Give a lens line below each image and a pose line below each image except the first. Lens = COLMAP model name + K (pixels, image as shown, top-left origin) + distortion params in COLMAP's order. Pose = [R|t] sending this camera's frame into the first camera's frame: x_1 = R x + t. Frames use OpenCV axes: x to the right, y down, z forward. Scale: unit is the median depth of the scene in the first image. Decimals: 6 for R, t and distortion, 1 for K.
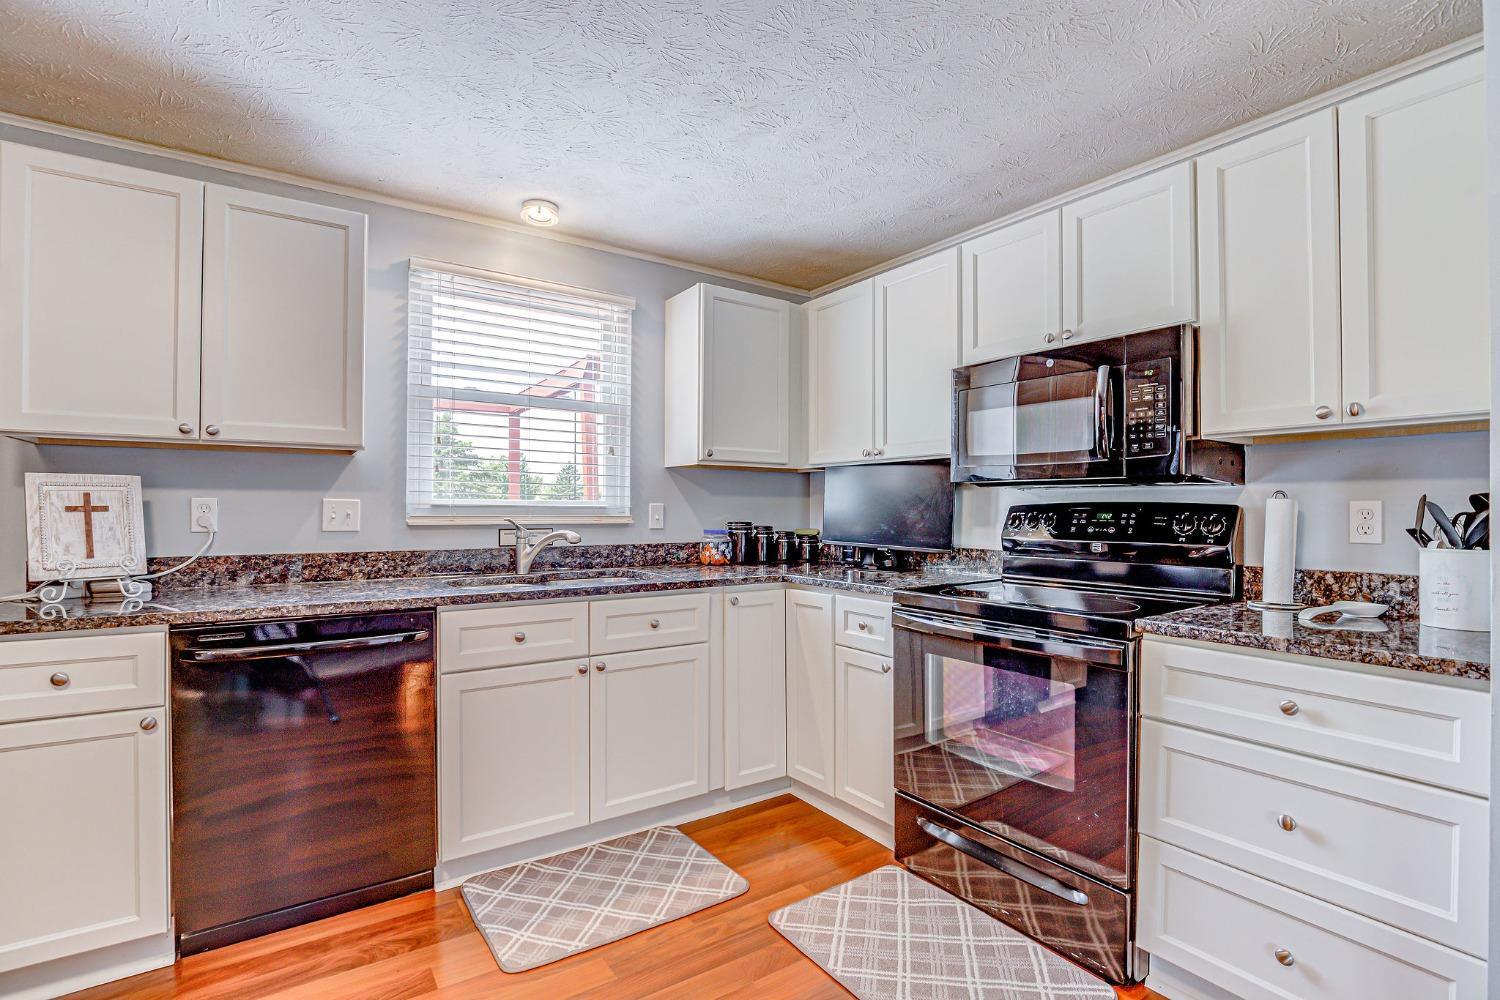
lens RADIAL K [[695.1, 0, 754.2], [0, 695.1, 502.5], [0, 0, 1]] dist [-0.038383, 0.007287]
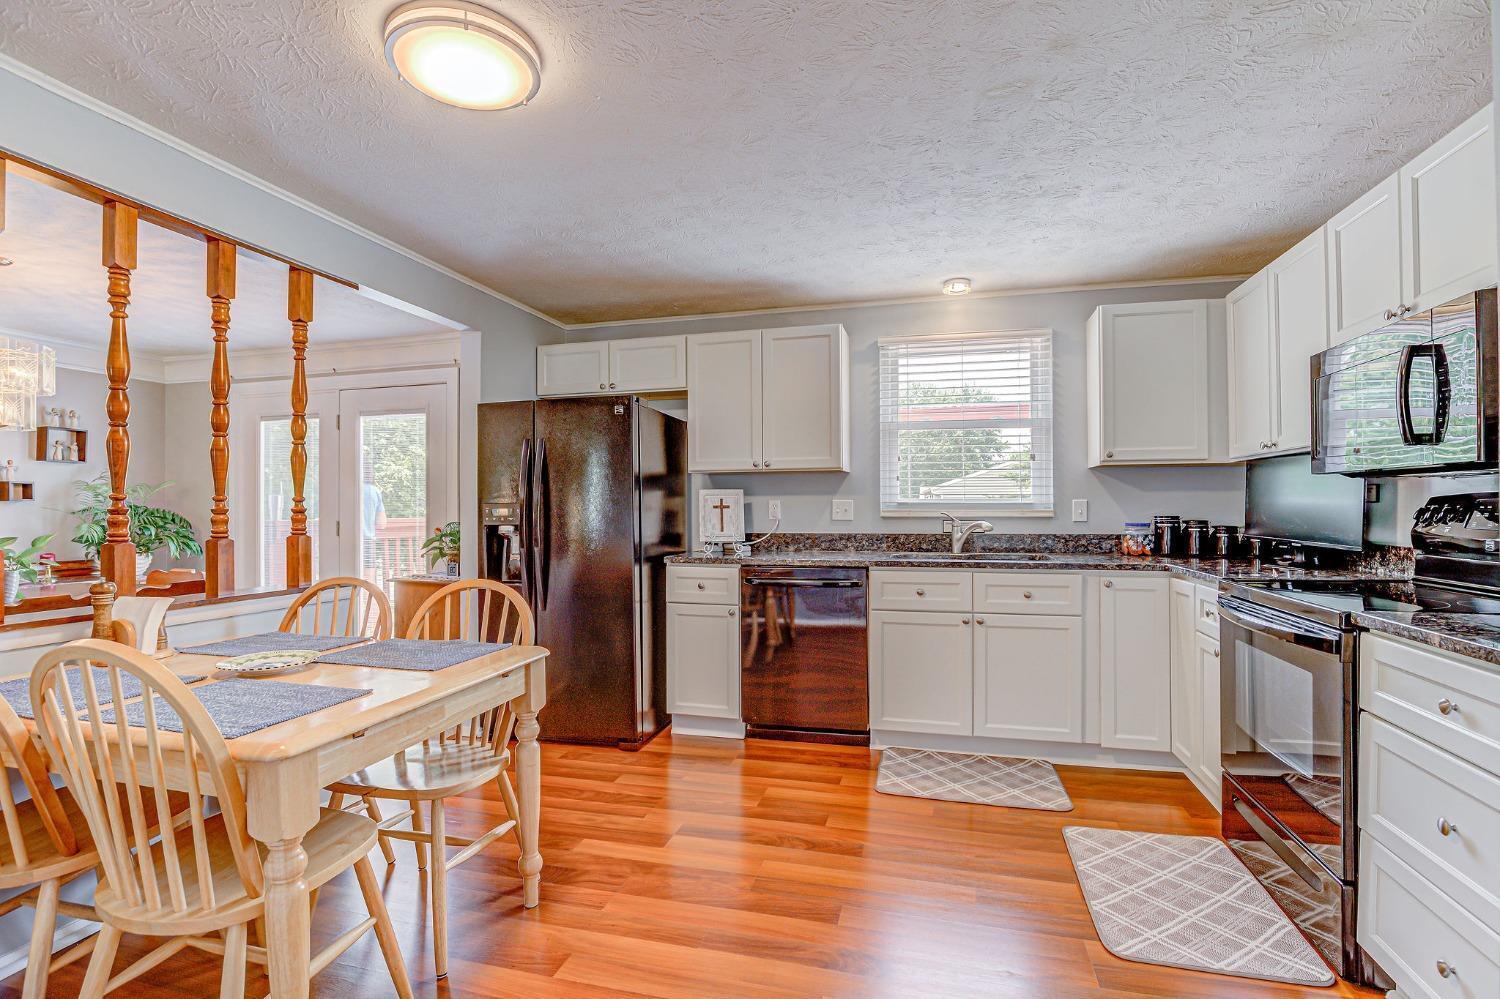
lens RADIAL K [[686.2, 0, 758.8], [0, 686.2, 494.0], [0, 0, 1]] dist [-0.028178, 0.000573]
pose [[0.655382, -0.020054, -0.755031, 0.509662], [0.013643, 0.999799, -0.014713, 0.001862], [0.755174, -0.000659, 0.655523, -0.204359]]
